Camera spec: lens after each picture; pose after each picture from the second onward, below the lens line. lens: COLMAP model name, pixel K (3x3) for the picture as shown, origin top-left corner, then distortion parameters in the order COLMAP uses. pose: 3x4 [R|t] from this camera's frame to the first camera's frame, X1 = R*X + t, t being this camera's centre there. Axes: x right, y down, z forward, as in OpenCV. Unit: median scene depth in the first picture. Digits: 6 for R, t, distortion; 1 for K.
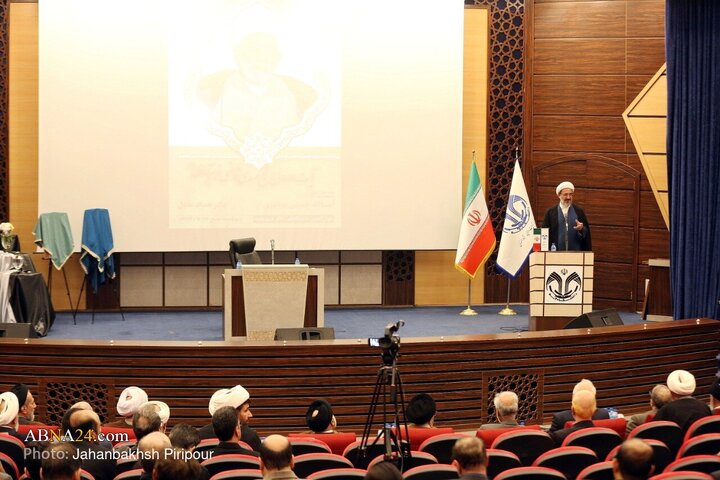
lens RADIAL K [[1444.2, 0, 360.0], [0, 1444.2, 240.0], [0, 0, 1]] dist [-0.303470, 0.072540]
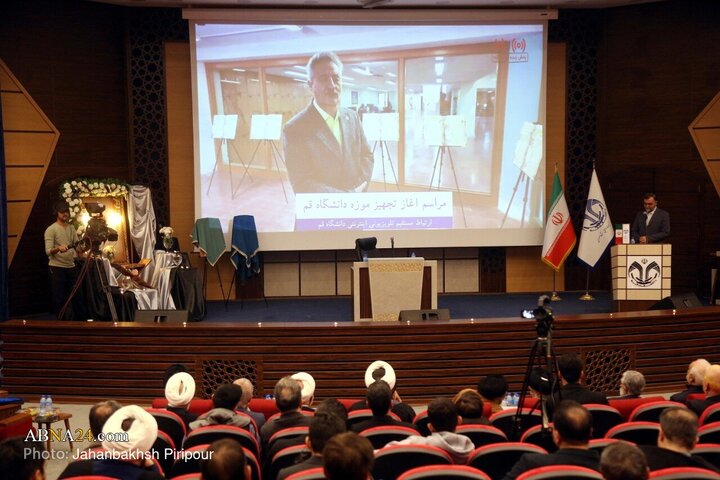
lens RADIAL K [[1053.9, 0, 360.0], [0, 1053.9, 240.0], [0, 0, 1]] dist [0.171212, 0.034682]
pose [[0.997691, -0.014472, -0.066351, -0.026469], [0.013535, 0.999803, -0.014551, 0.012914], [0.066548, 0.013619, 0.997690, 0.111659]]
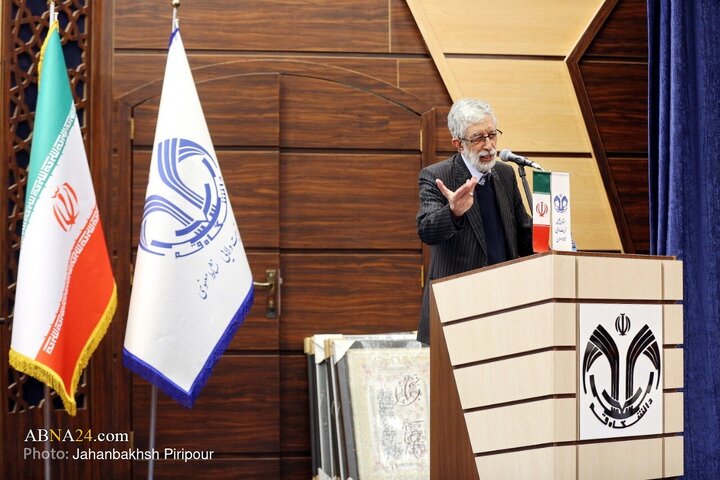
lens RADIAL K [[1599.7, 0, 360.0], [0, 1599.7, 240.0], [0, 0, 1]] dist [-0.193980, -0.035837]
pose [[0.754554, 0.021530, 0.655885, -0.094621], [0.066690, 0.991771, -0.109278, 0.032742], [-0.652841, 0.126198, 0.746909, 0.713454]]
